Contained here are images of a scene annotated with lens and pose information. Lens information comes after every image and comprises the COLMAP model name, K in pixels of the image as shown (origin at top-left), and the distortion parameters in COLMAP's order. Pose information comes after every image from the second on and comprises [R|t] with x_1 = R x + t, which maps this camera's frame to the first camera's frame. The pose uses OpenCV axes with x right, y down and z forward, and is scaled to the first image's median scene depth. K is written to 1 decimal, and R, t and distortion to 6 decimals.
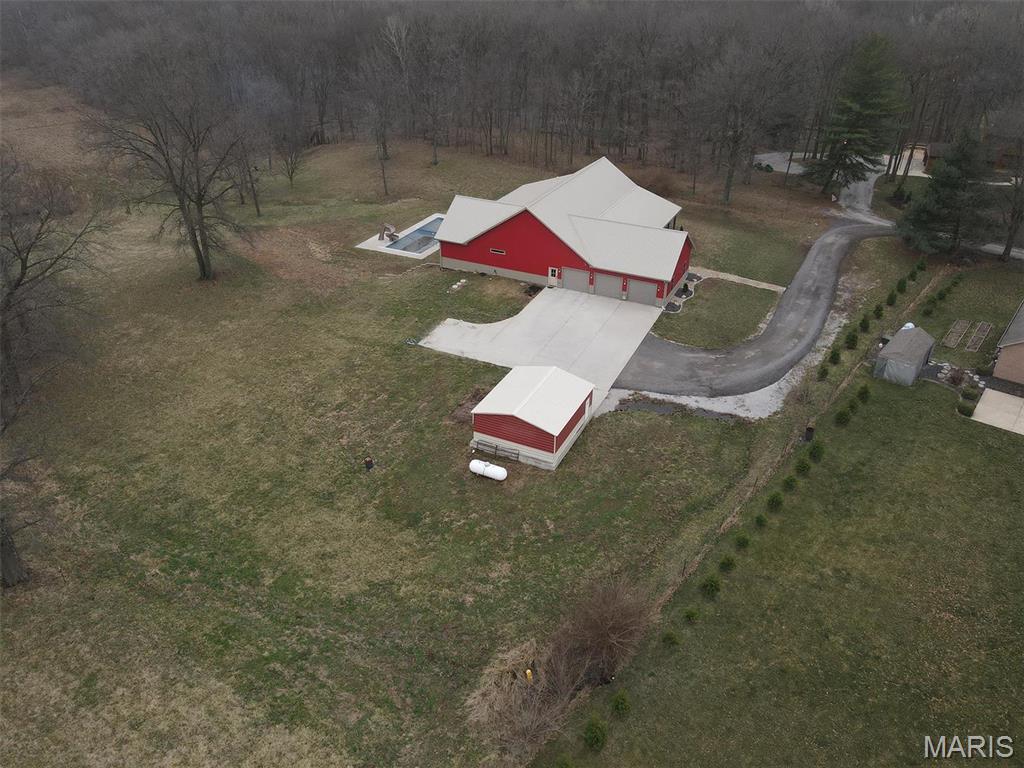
lens RADIAL K [[755.2, 0, 512.0], [0, 755.2, 384.0], [0, 0, 1]] dist [-0.004780, 0.043937]
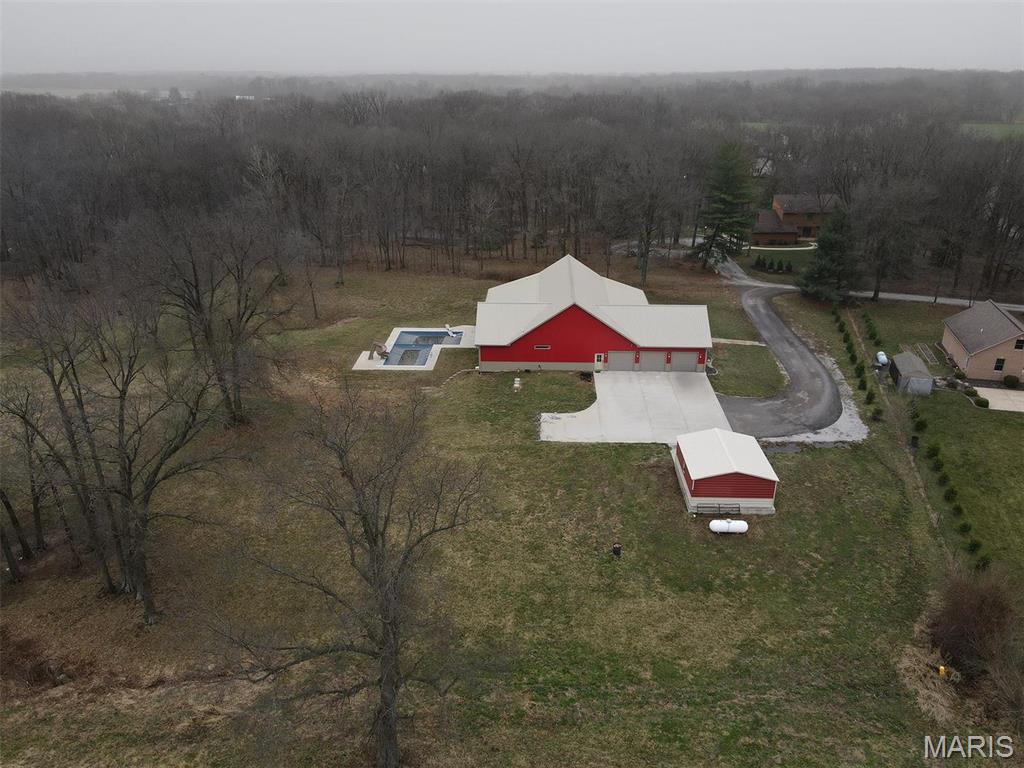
lens RADIAL K [[755.2, 0, 512.0], [0, 755.2, 384.0], [0, 0, 1]] dist [-0.004780, 0.043937]
pose [[0.915580, -0.161234, 0.368397, -0.491717], [0.210822, 0.972570, -0.098299, -0.032197], [-0.342442, 0.167666, 0.924457, 0.046579]]
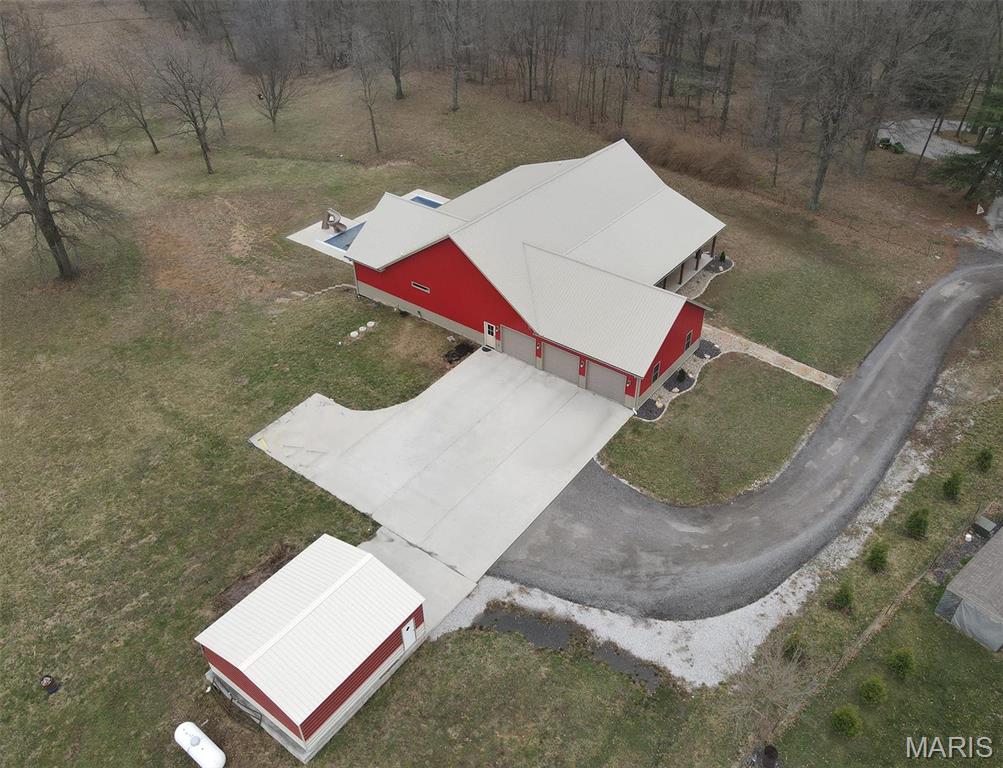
lens RADIAL K [[781.8, 0, 524.4], [0, 781.8, 383.7], [0, 0, 1]] dist [-0.006821, 0.045191]
pose [[0.983510, 0.109880, -0.143647, 0.201799], [-0.093453, 0.988784, 0.116502, -0.194207], [0.154838, -0.101157, 0.982748, 0.323168]]
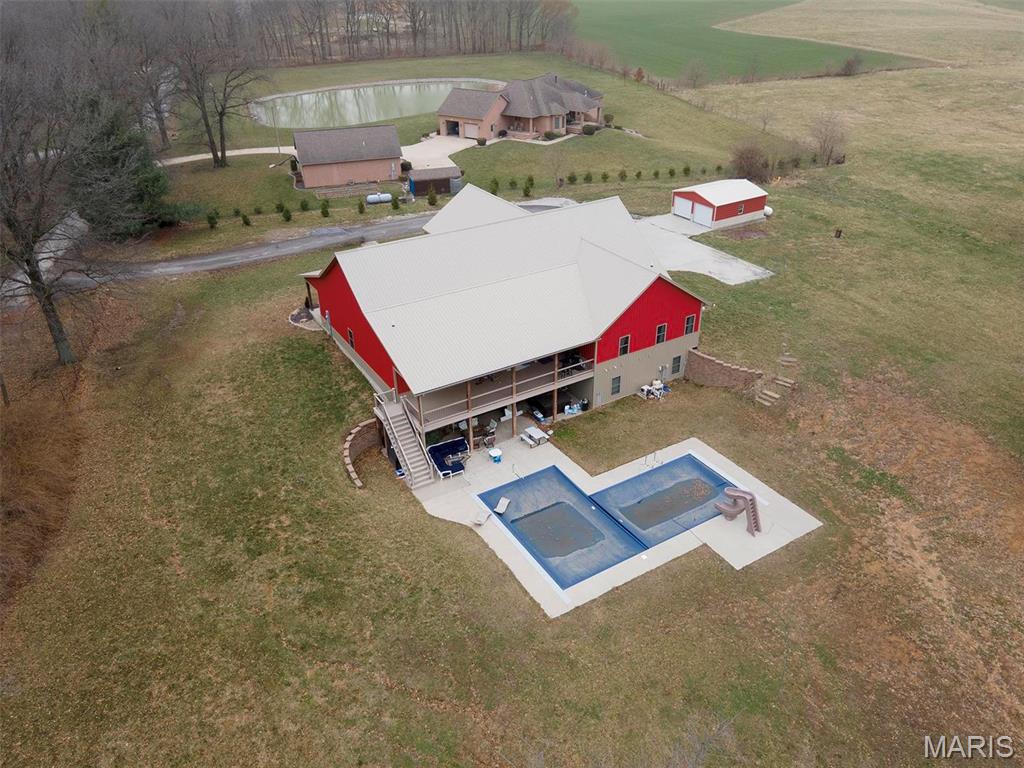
lens RADIAL K [[755.2, 0, 512.0], [0, 755.2, 384.0], [0, 0, 1]] dist [-0.004780, 0.043937]
pose [[-0.841137, -0.262674, 0.472749, -0.311560], [0.284504, 0.528490, 0.799847, -0.794371], [-0.459942, 0.807280, -0.369801, 1.517355]]
